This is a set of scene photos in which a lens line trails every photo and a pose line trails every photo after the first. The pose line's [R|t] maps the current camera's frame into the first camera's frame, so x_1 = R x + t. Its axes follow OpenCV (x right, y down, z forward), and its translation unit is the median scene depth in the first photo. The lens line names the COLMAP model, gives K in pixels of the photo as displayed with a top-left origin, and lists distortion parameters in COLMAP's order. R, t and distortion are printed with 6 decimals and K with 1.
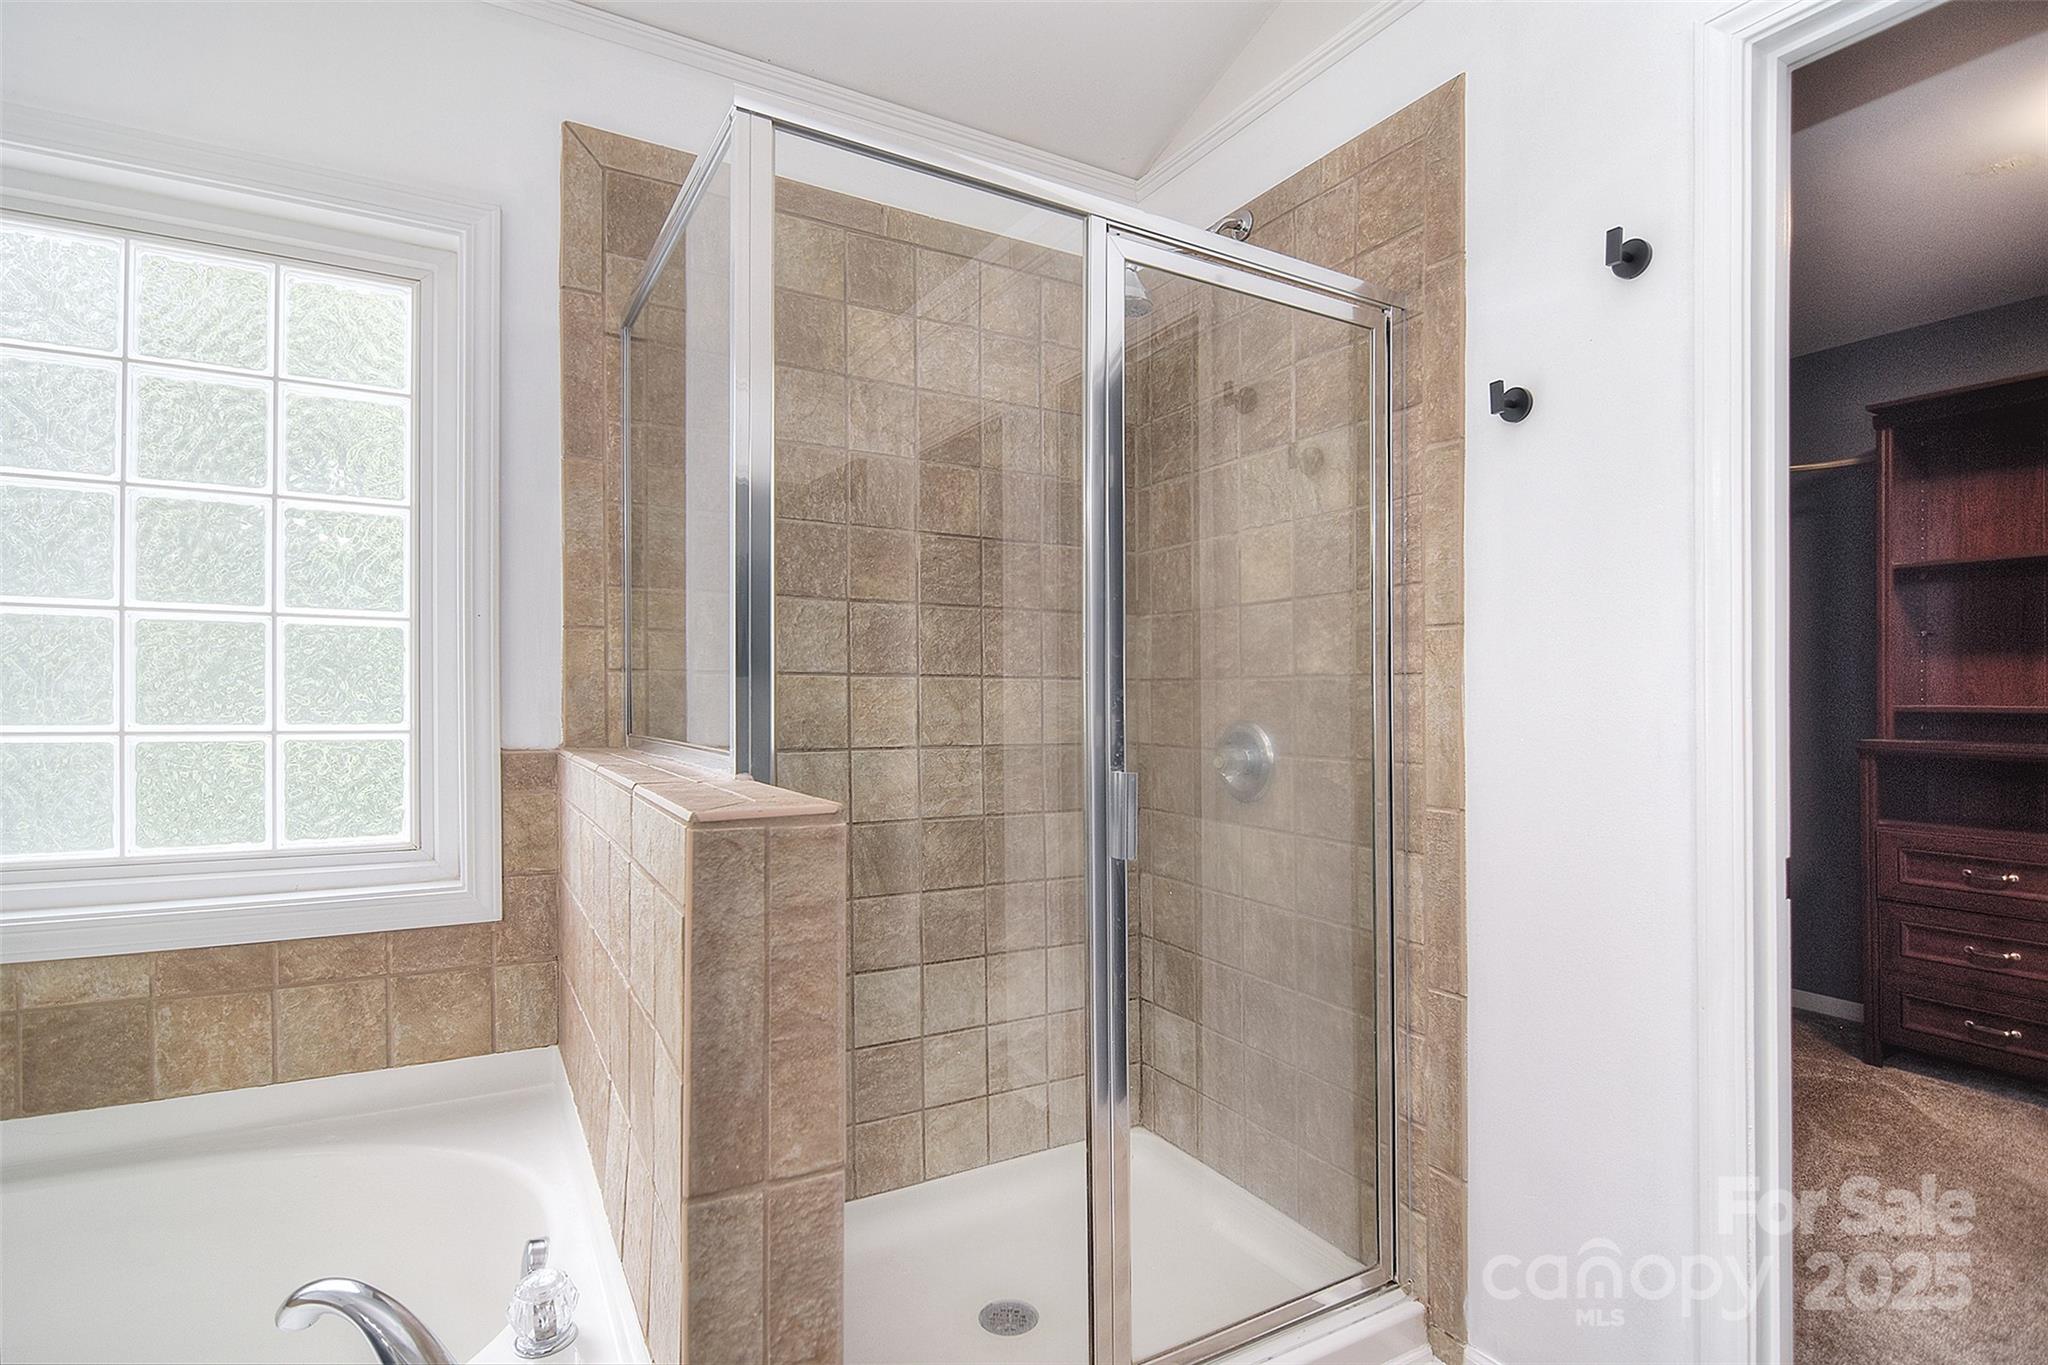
lens RADIAL K [[991.8, 0, 1018.0], [0, 991.8, 708.3], [0, 0, 1]] dist [-0.009337, -0.009043]
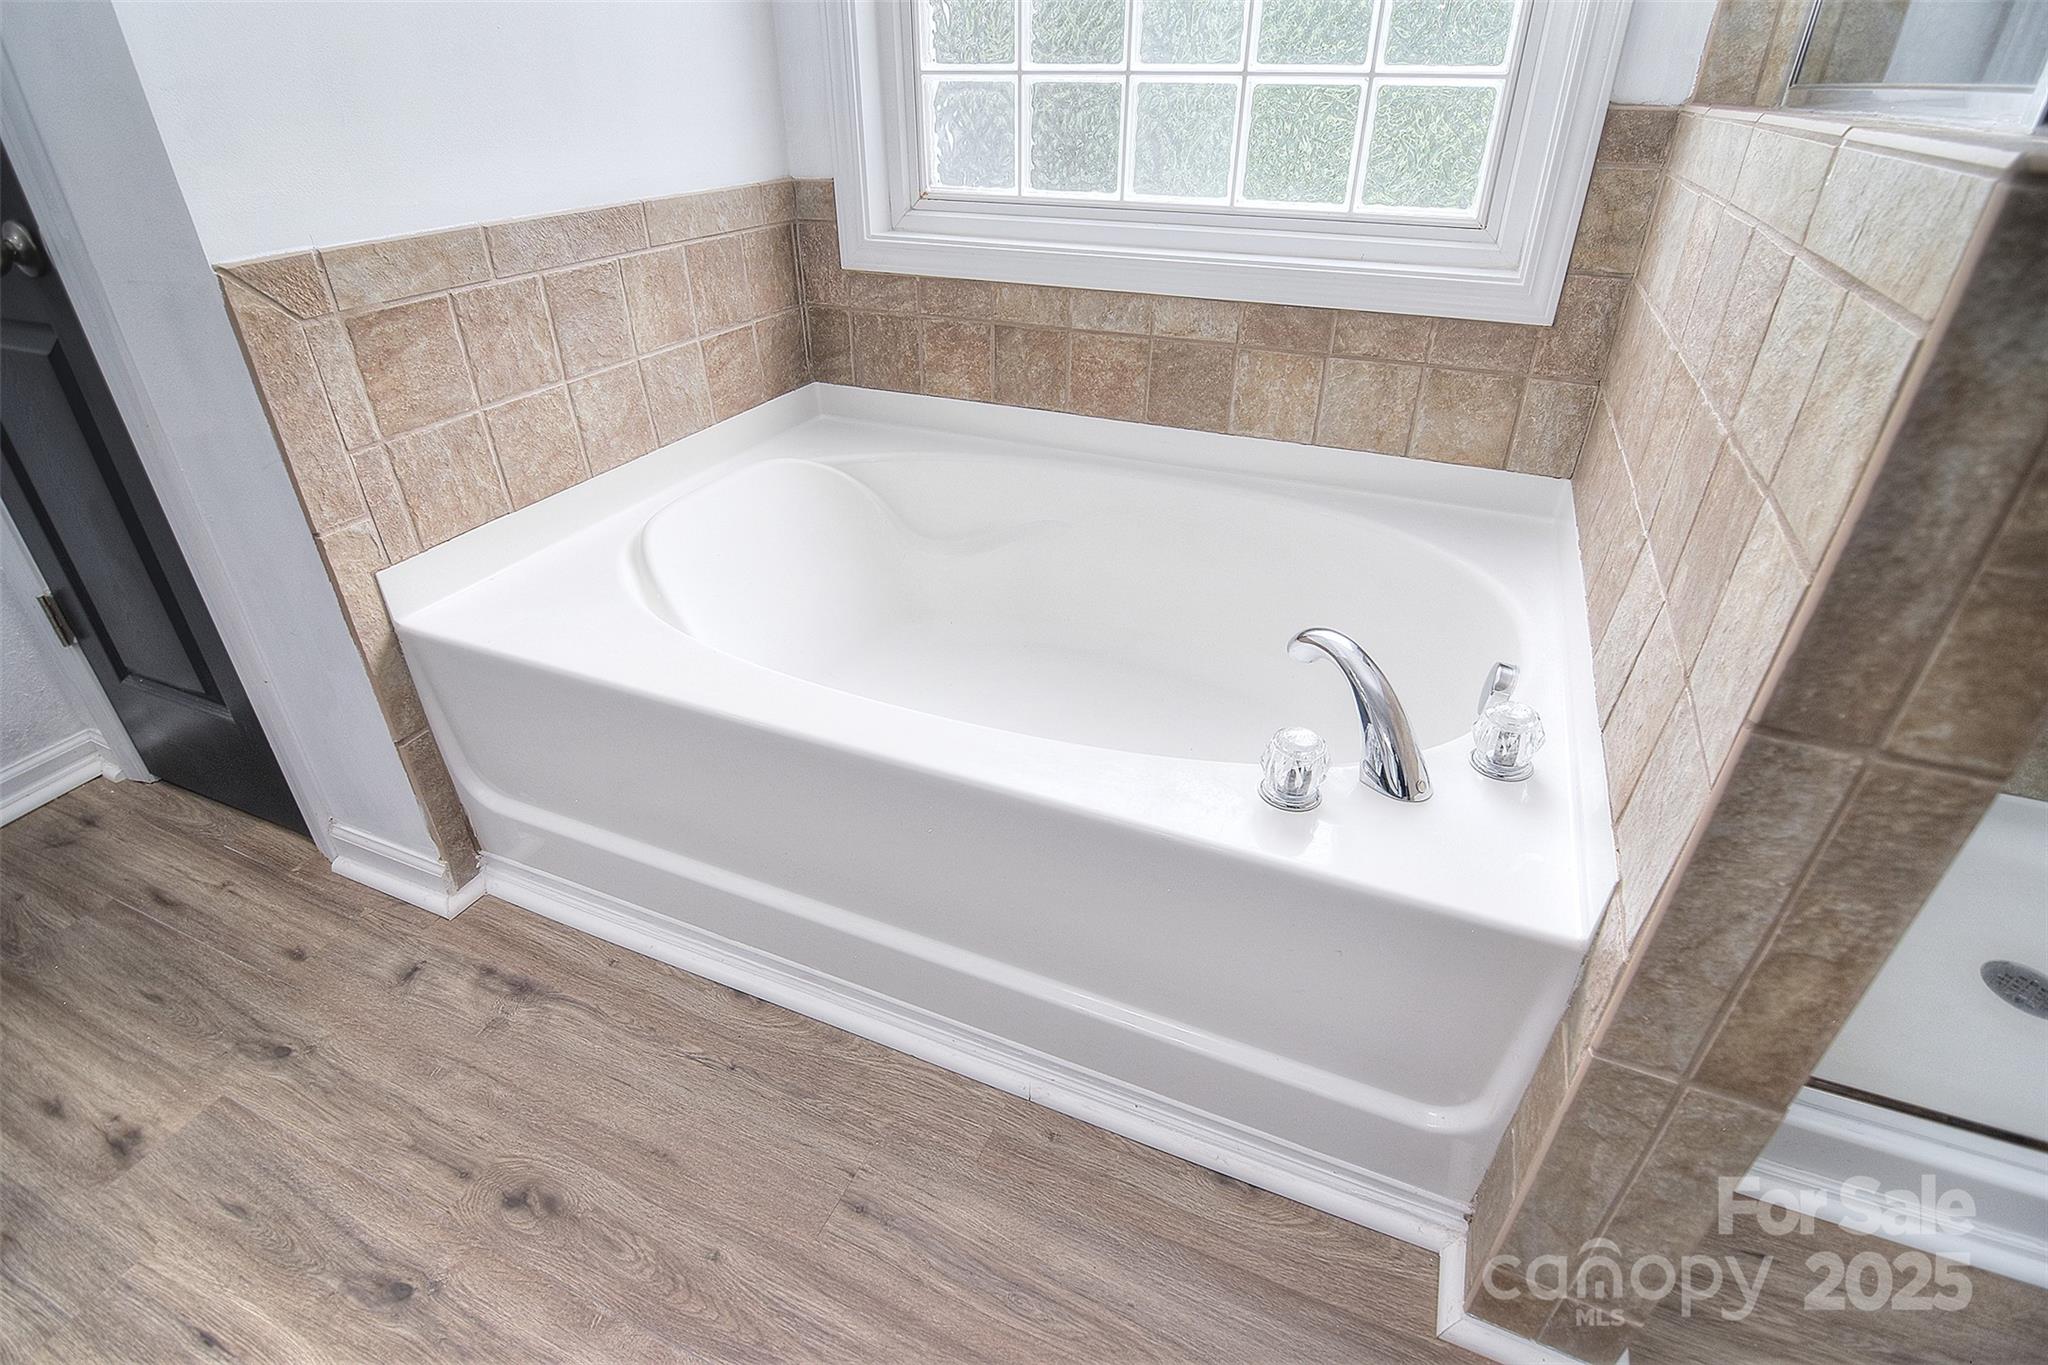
lens RADIAL K [[991.8, 0, 1018.0], [0, 991.8, 708.3], [0, 0, 1]] dist [-0.009337, -0.009043]
pose [[0.597610, 0.429500, -0.677047, -0.074219], [0.000176, 0.844352, 0.535788, 0.035692], [0.801787, -0.320311, 0.504518, 0.074735]]
